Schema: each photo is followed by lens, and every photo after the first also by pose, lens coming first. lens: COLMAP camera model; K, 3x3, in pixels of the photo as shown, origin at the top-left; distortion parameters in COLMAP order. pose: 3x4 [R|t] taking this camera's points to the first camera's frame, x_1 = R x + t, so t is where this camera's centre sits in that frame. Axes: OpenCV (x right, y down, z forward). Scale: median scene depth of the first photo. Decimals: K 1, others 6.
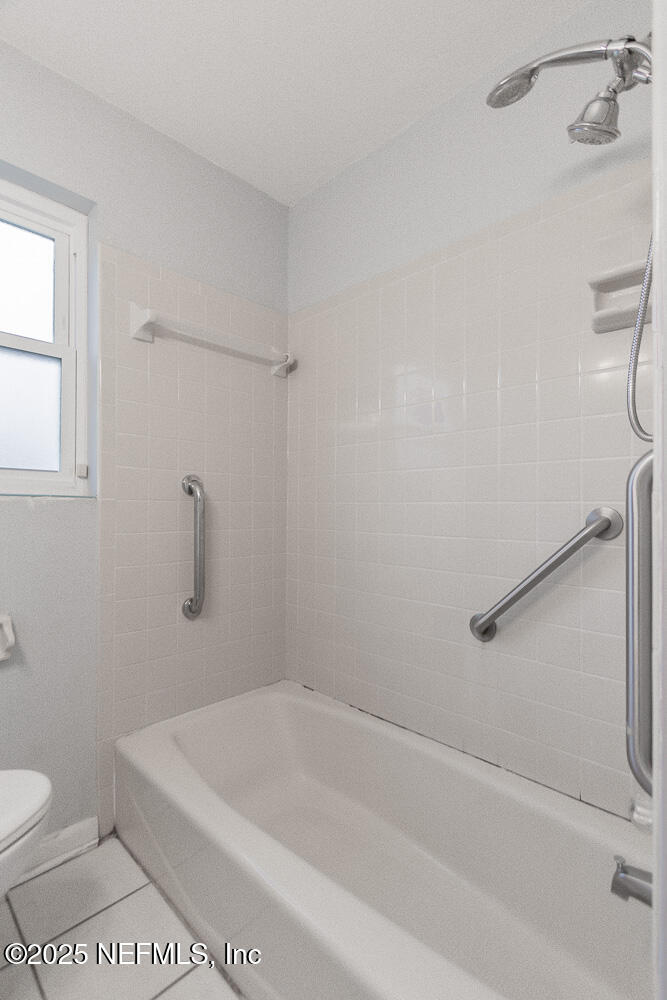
lens RADIAL K [[469.3, 0, 333.6], [0, 469.3, 506.0], [0, 0, 1]] dist [0.005122, -0.001719]
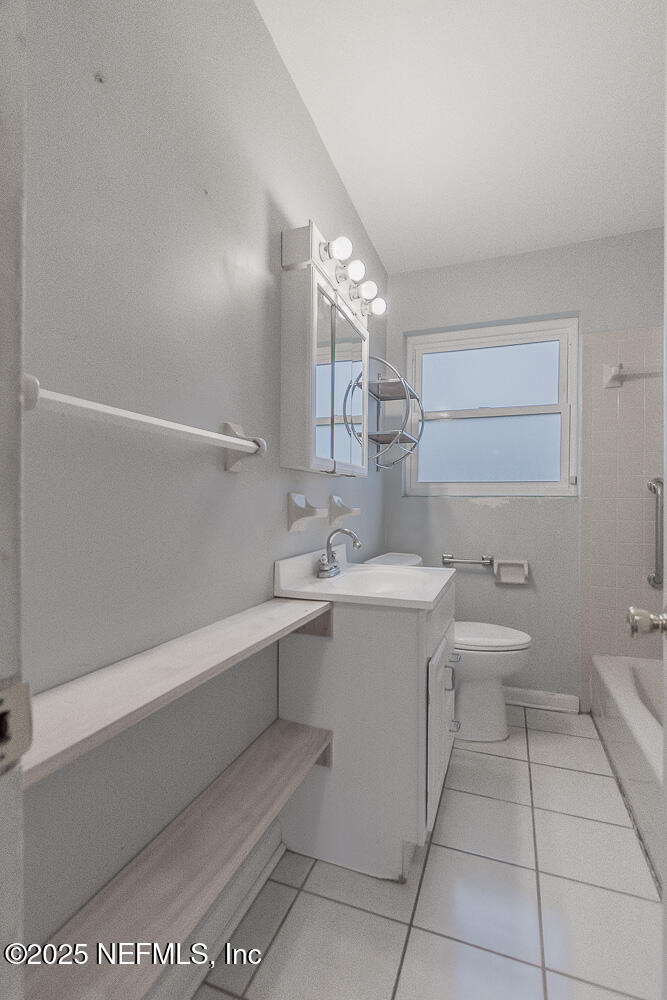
lens RADIAL K [[469.3, 0, 332.7], [0, 469.3, 504.2], [0, 0, 1]] dist [0.005122, -0.001719]
pose [[0.411567, -0.003528, -0.911373, 0.582729], [-0.001026, 0.999990, -0.004335, 0.014606], [0.911379, 0.002719, 0.411559, -0.398044]]
